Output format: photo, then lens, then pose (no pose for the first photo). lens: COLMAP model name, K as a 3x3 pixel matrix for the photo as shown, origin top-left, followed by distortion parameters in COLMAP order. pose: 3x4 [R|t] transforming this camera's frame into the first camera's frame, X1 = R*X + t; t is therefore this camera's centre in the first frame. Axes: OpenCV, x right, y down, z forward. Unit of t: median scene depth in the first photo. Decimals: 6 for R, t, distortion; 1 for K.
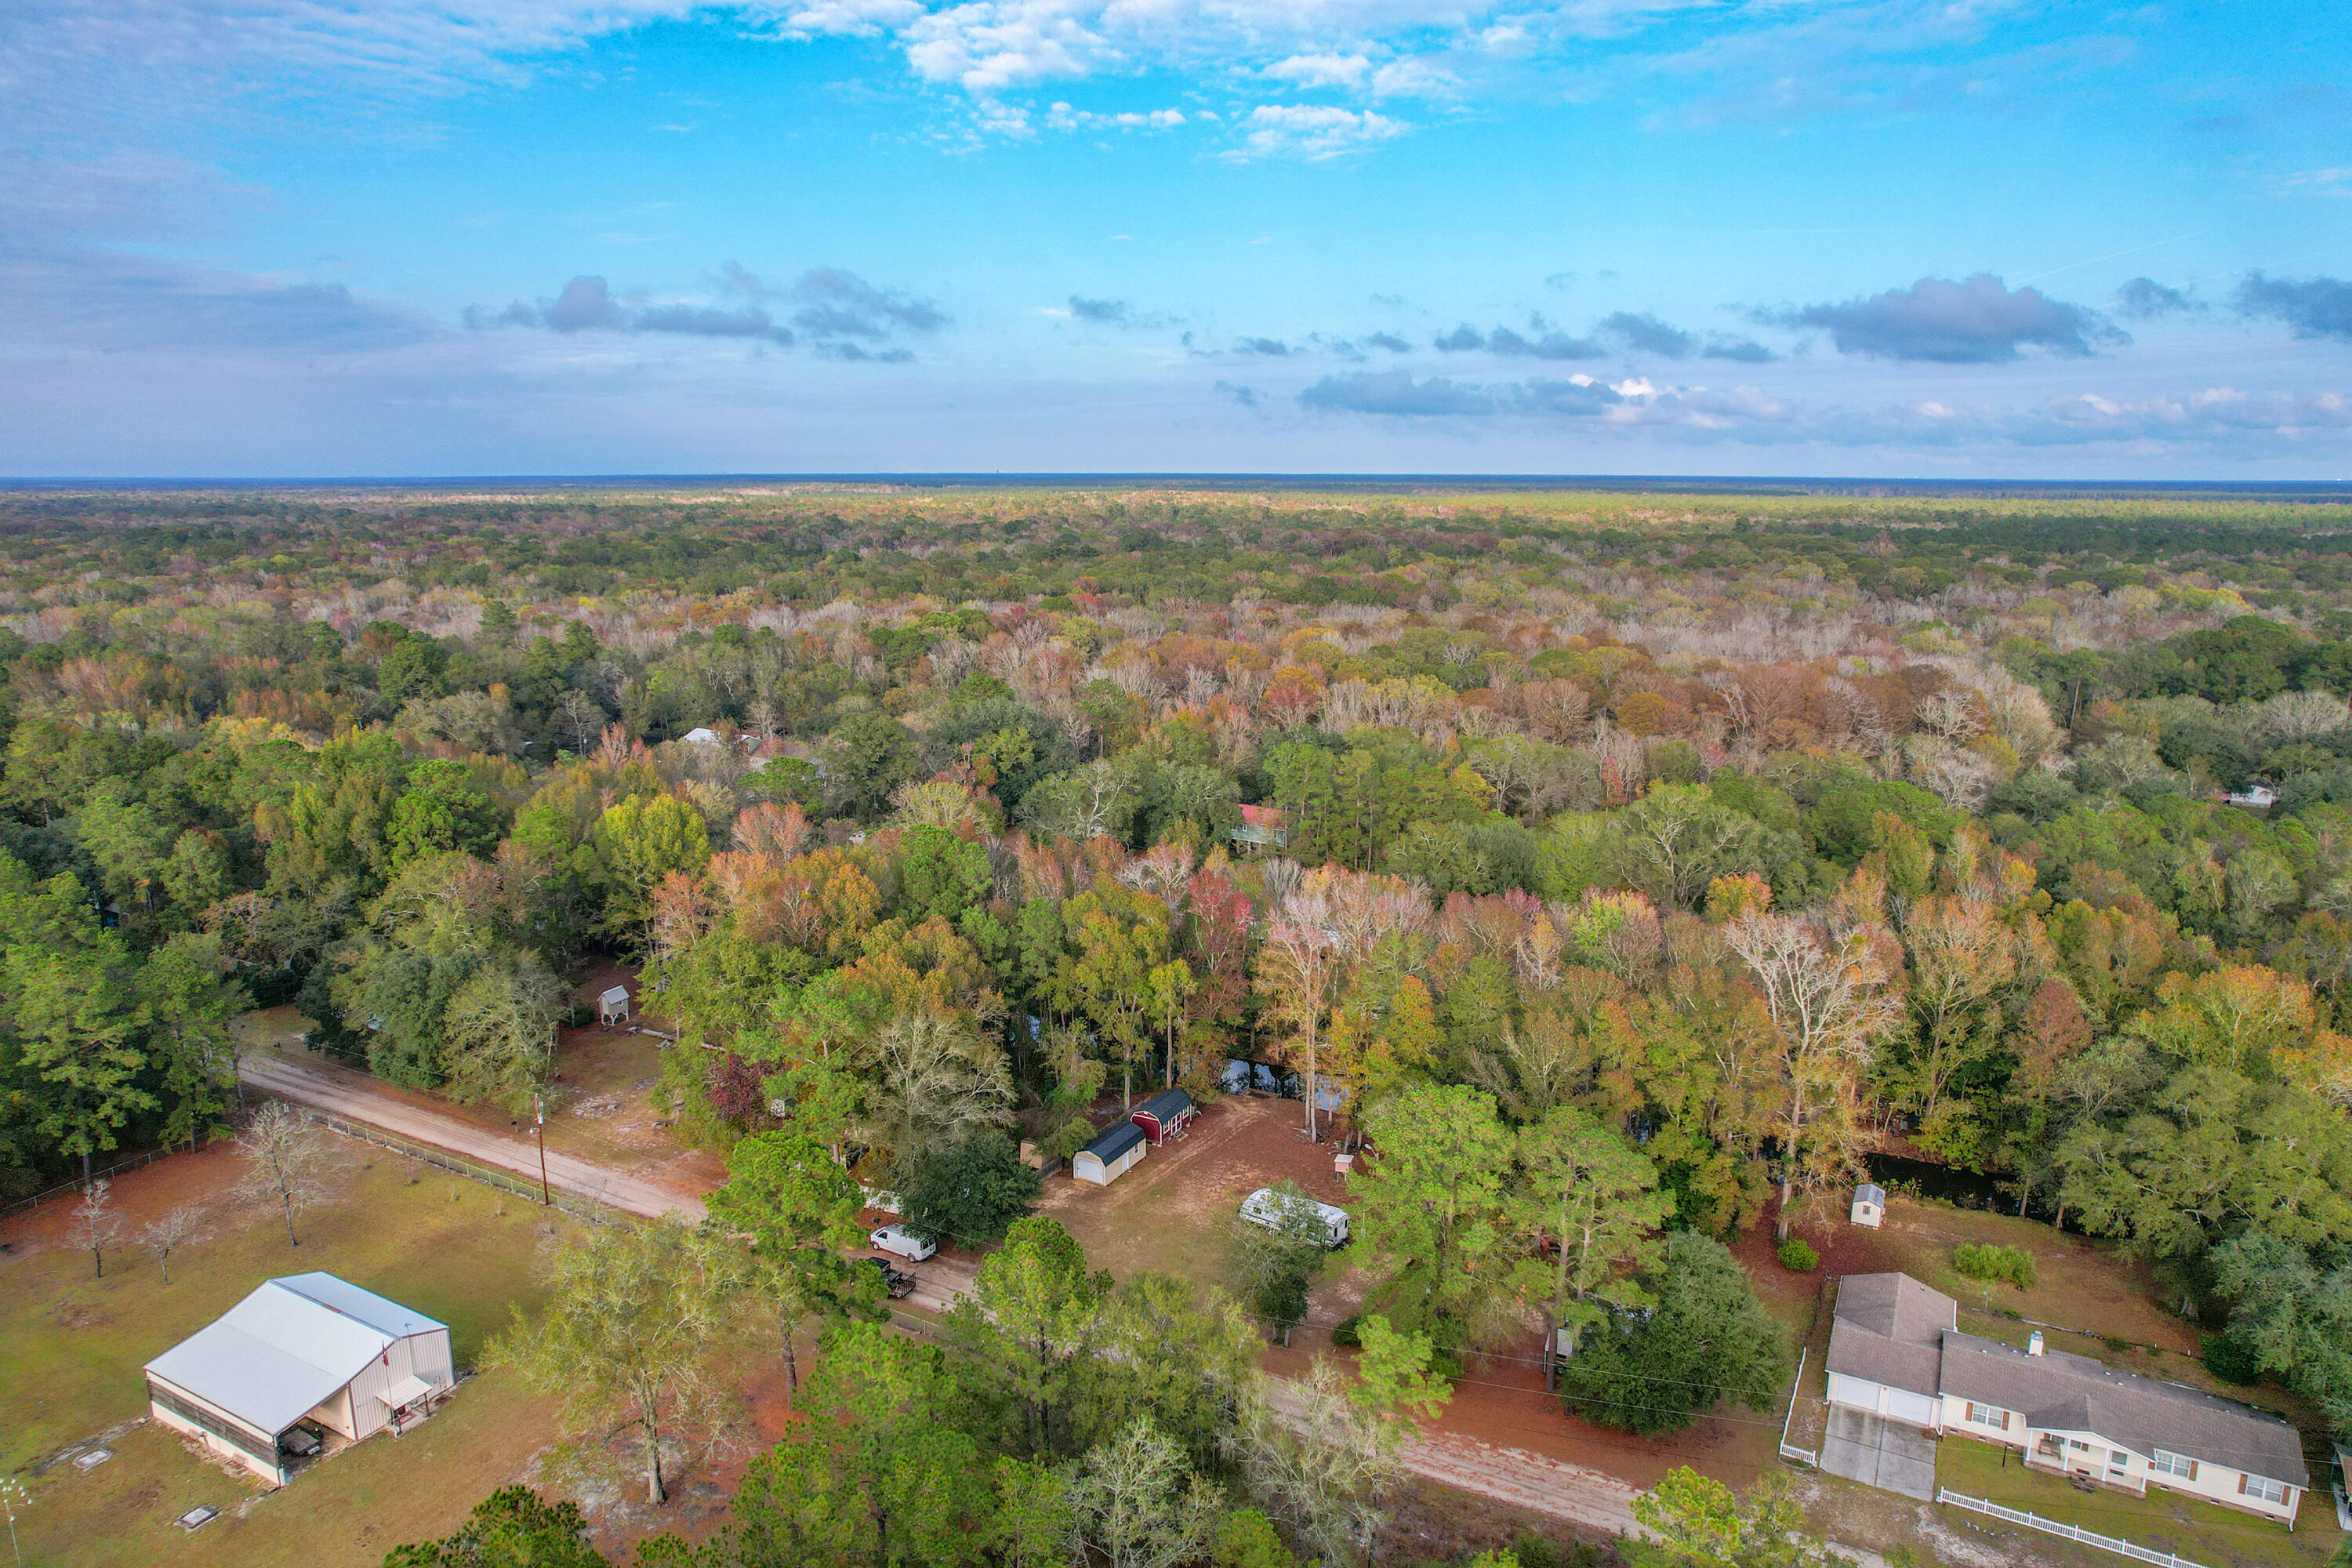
lens RADIAL K [[1509.4, 0, 1175.4], [0, 1509.4, 736.6], [0, 0, 1]] dist [-0.074360, 0.068080]
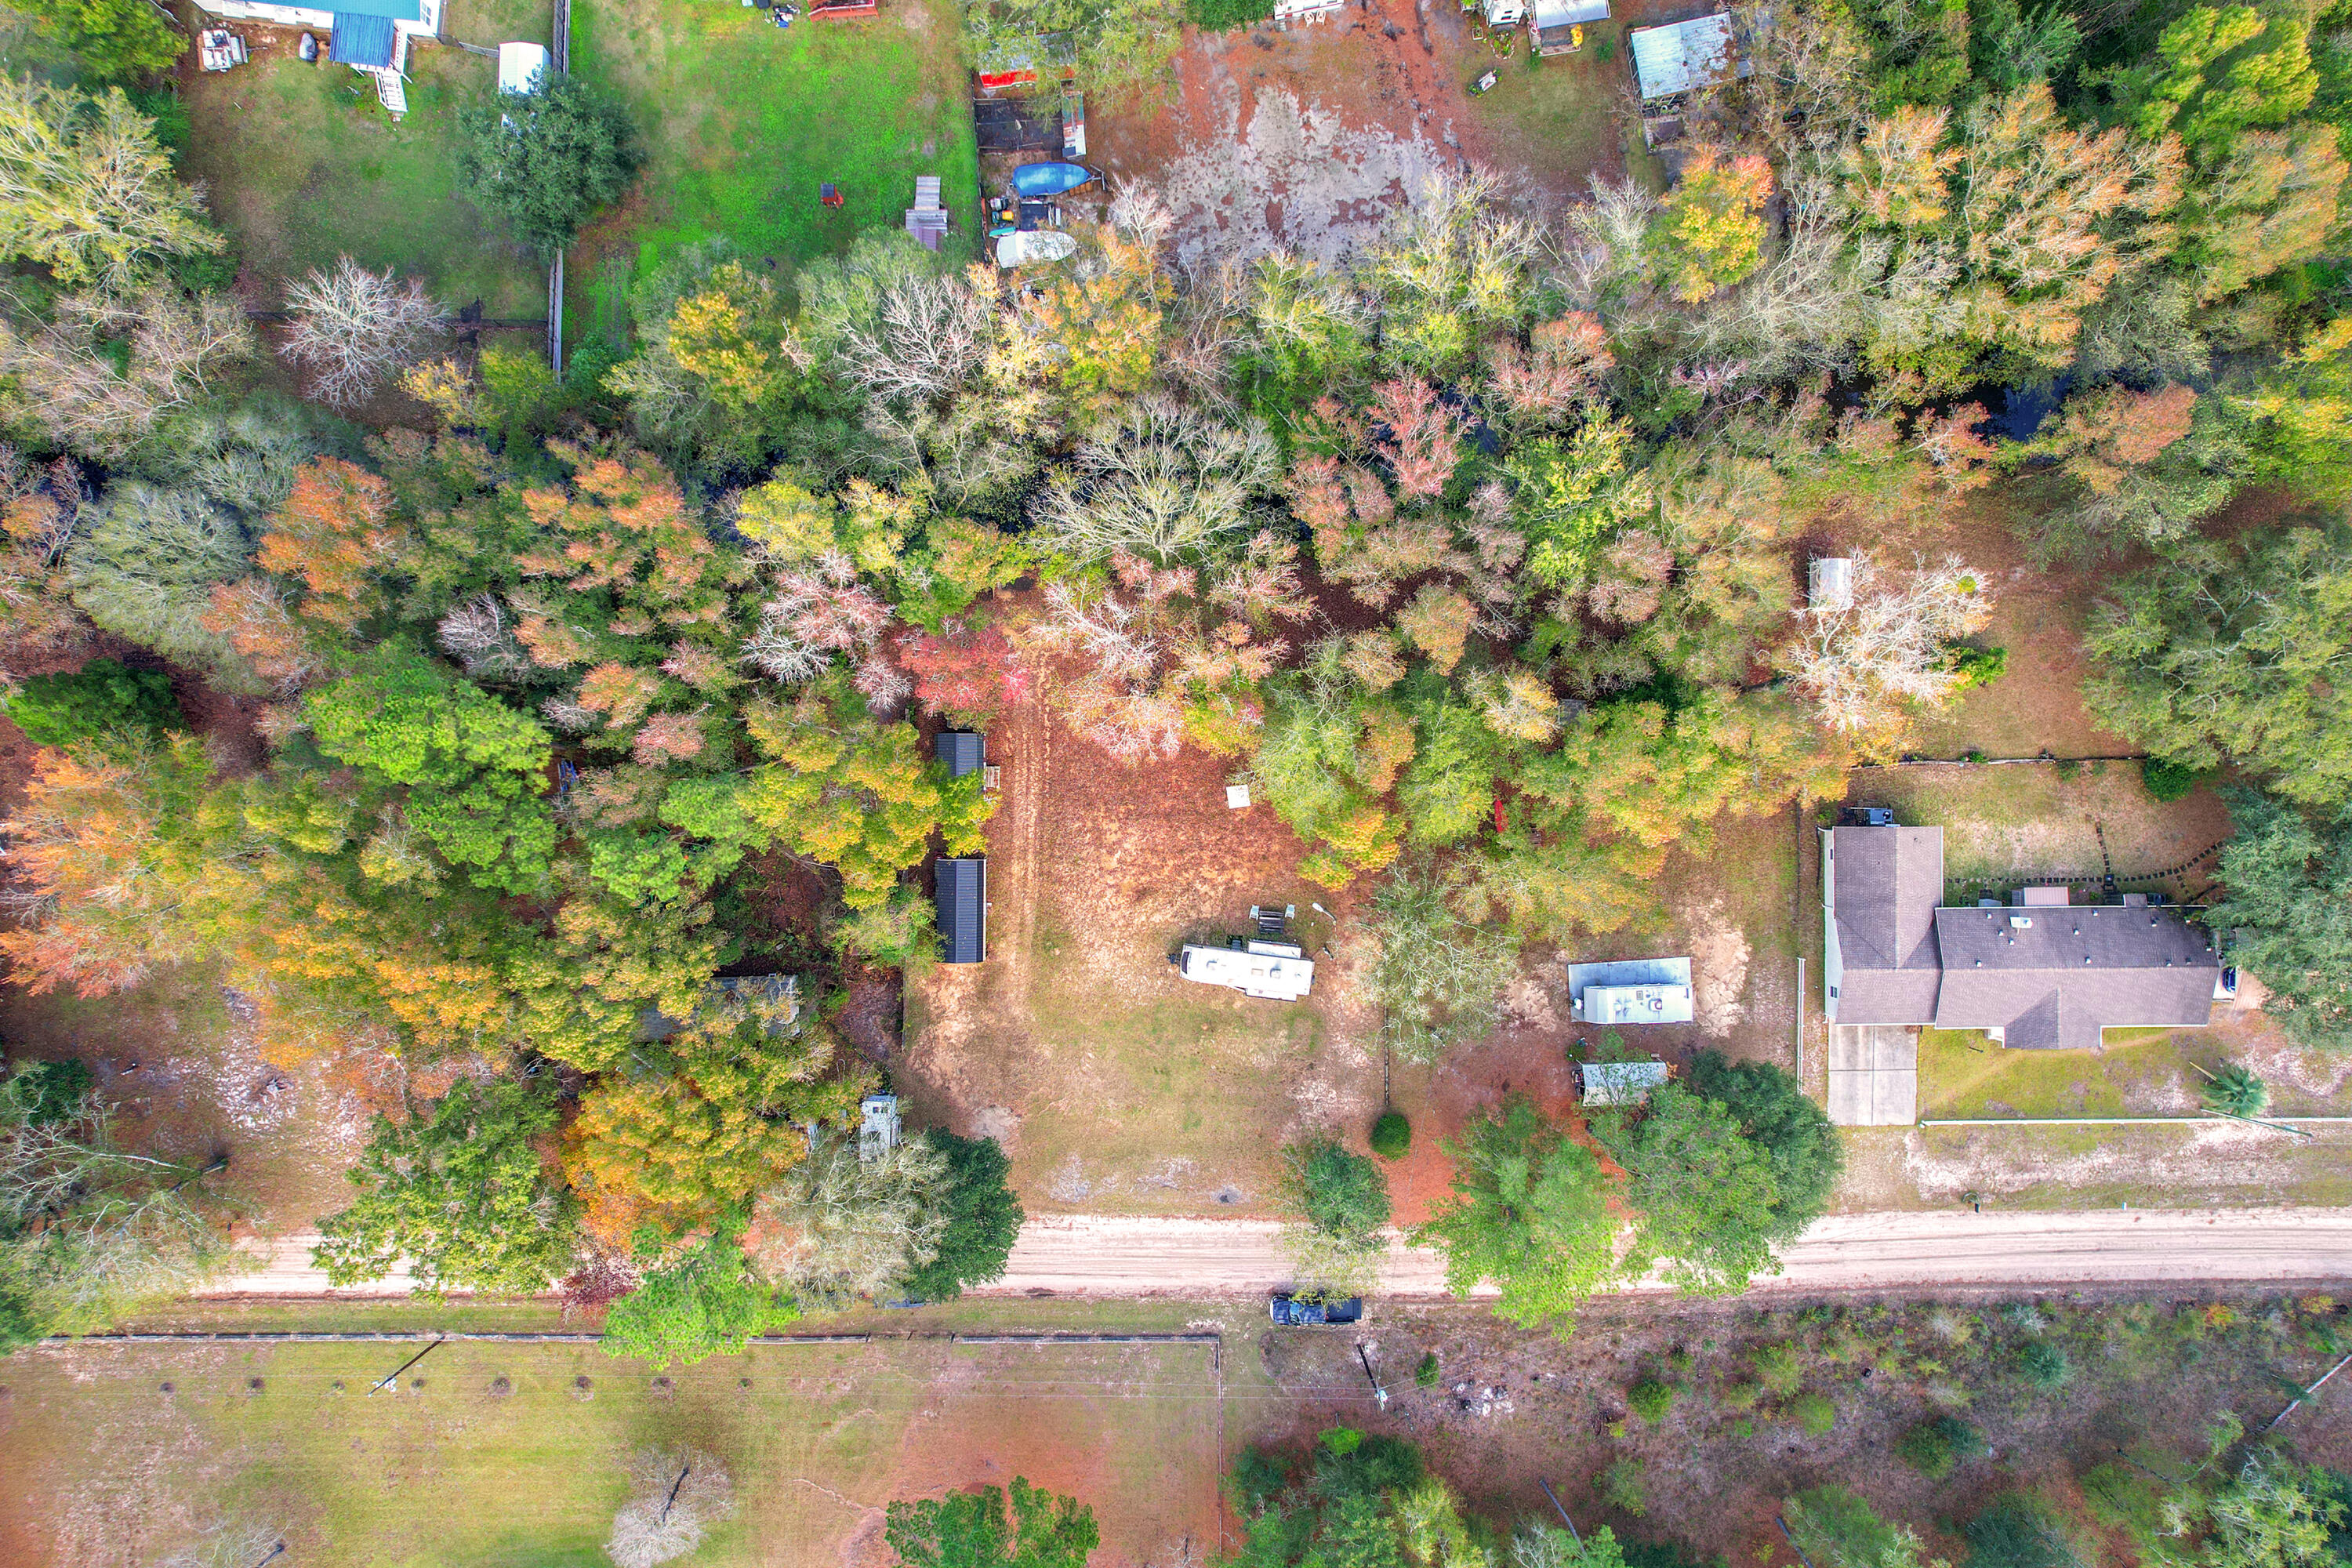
lens RADIAL K [[1509.4, 0, 1174.4], [0, 1509.4, 800.7], [0, 0, 1]] dist [-0.074360, 0.068080]
pose [[0.875585, -0.483028, -0.005924, 0.083074], [0.086584, 0.144861, 0.985656, -0.472987], [-0.475241, -0.863539, 0.168661, 0.844071]]
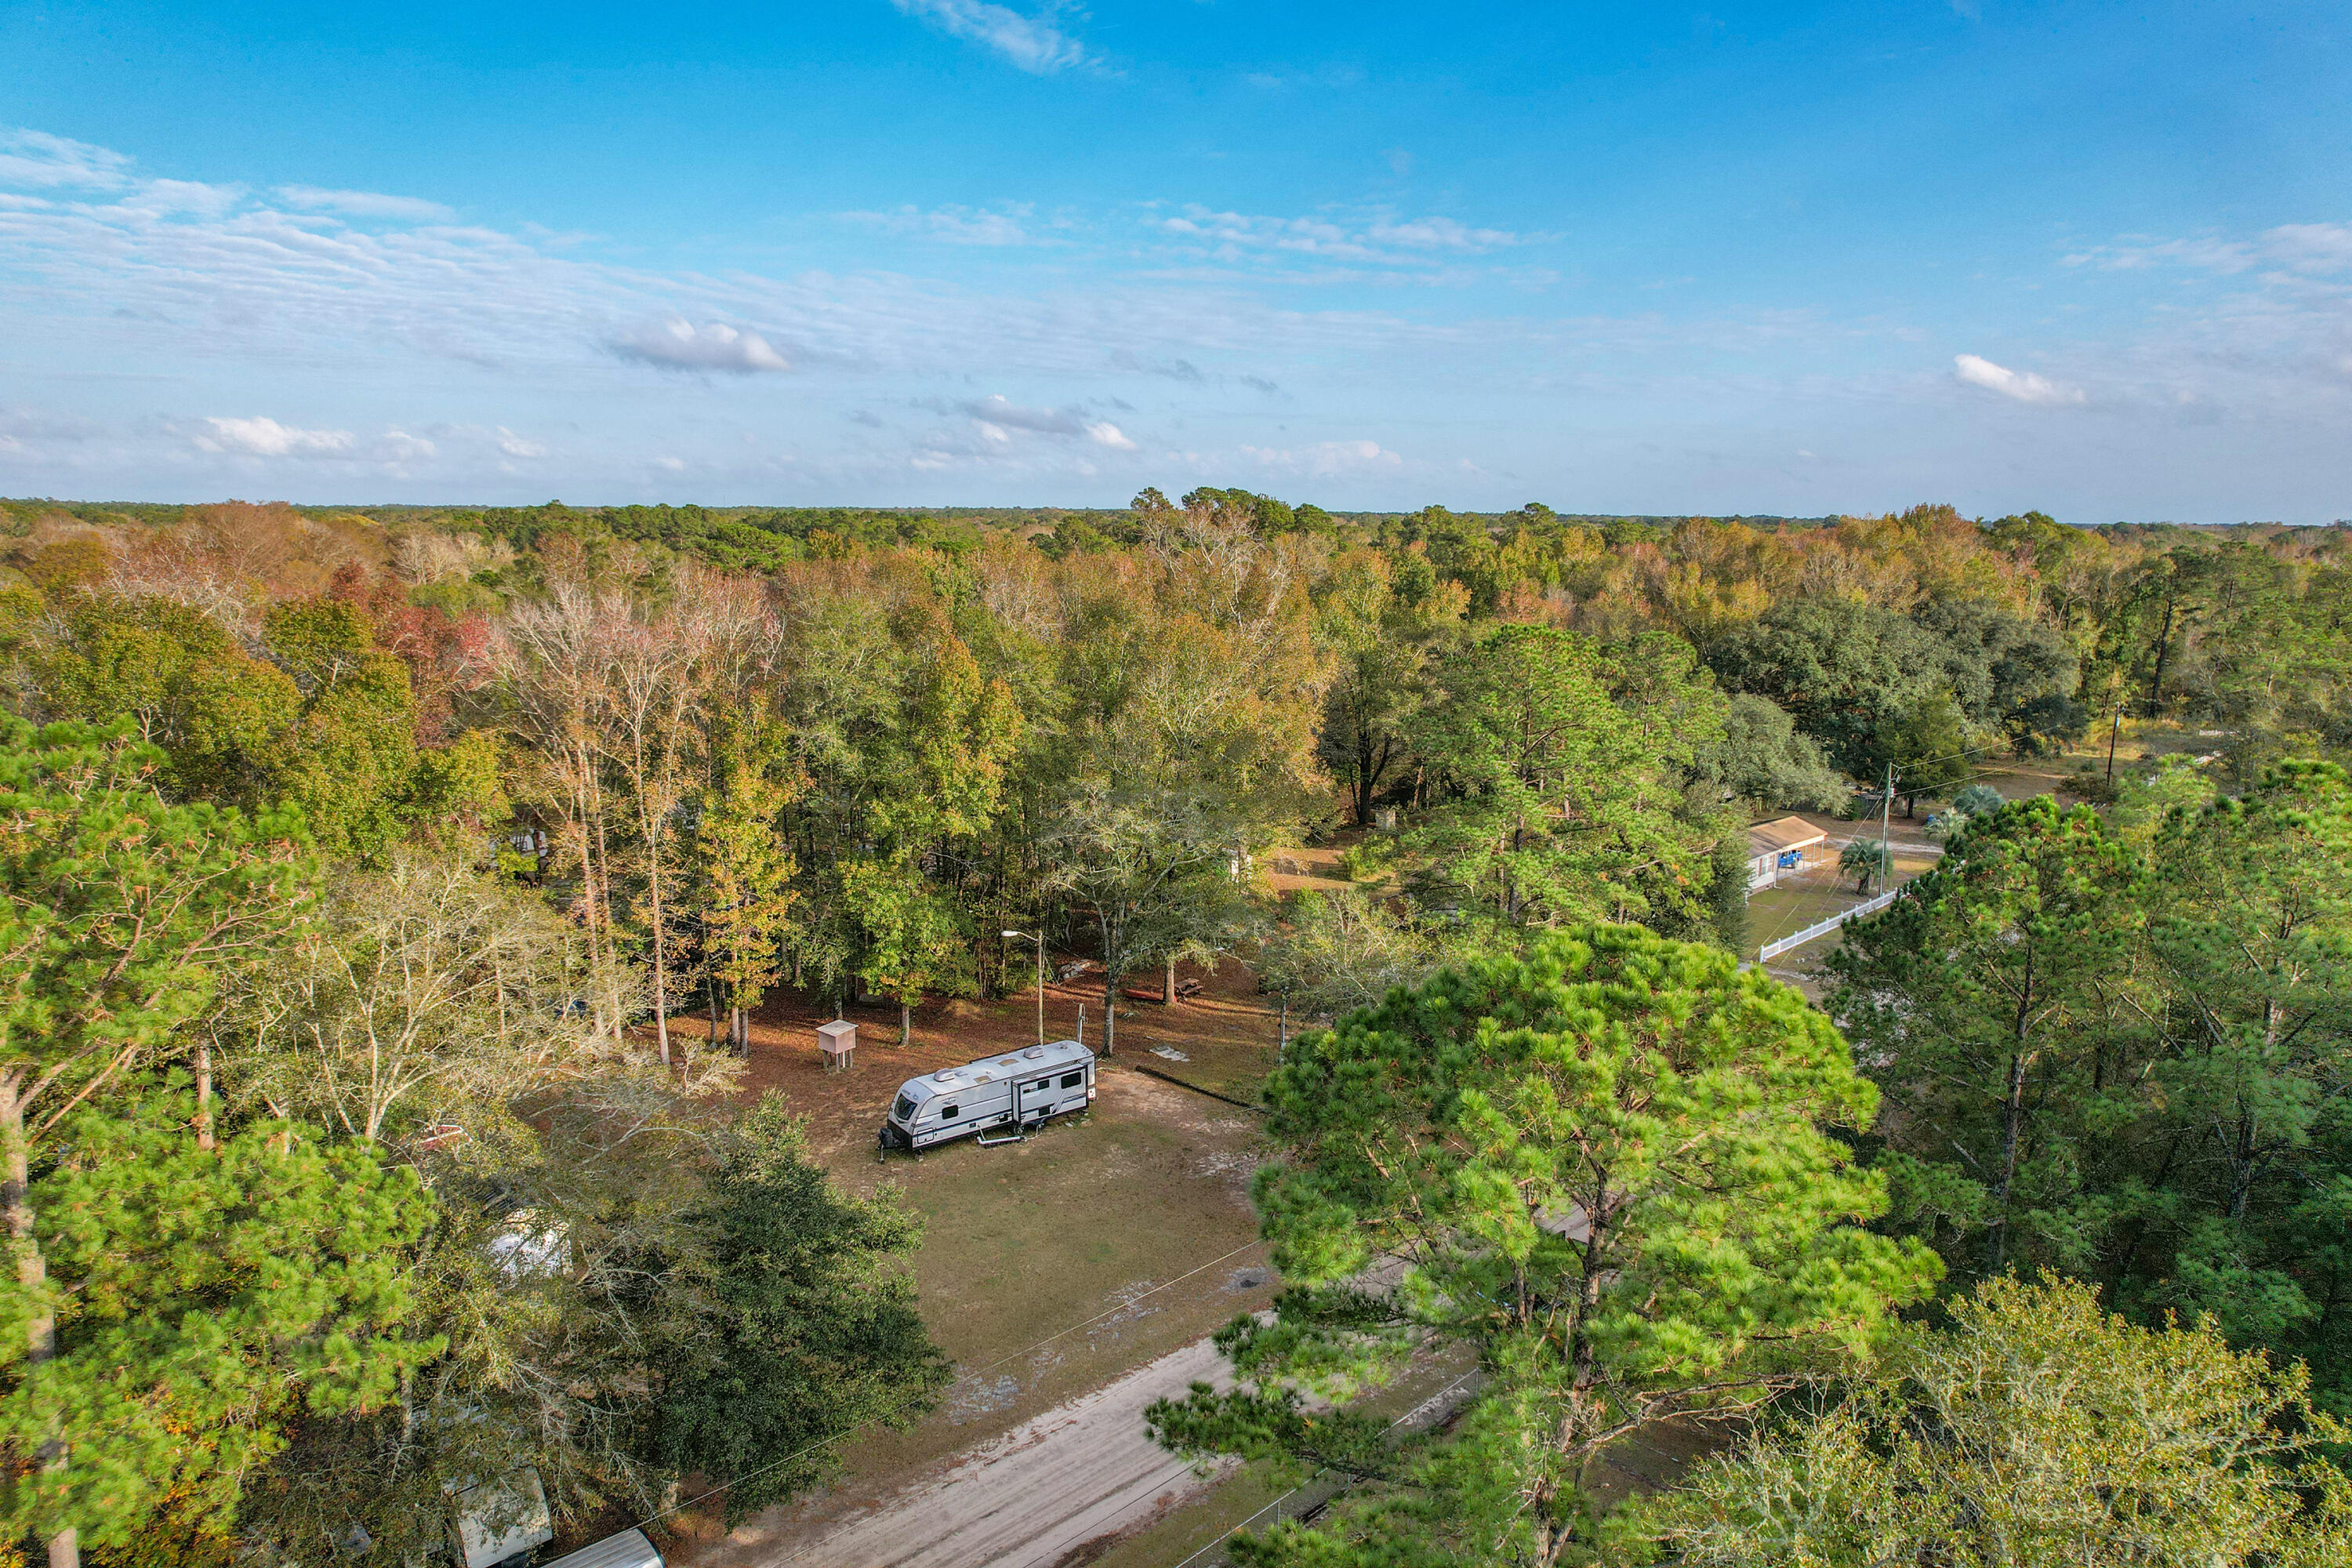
lens RADIAL K [[1509.4, 0, 1193.9], [0, 1509.4, 803.1], [0, 0, 1]] dist [-0.074360, 0.068080]
pose [[0.295611, -0.179775, 0.938240, -0.331074], [0.158563, 0.977744, 0.137386, 0.140608], [-0.942057, 0.108157, 0.317538, 0.667049]]
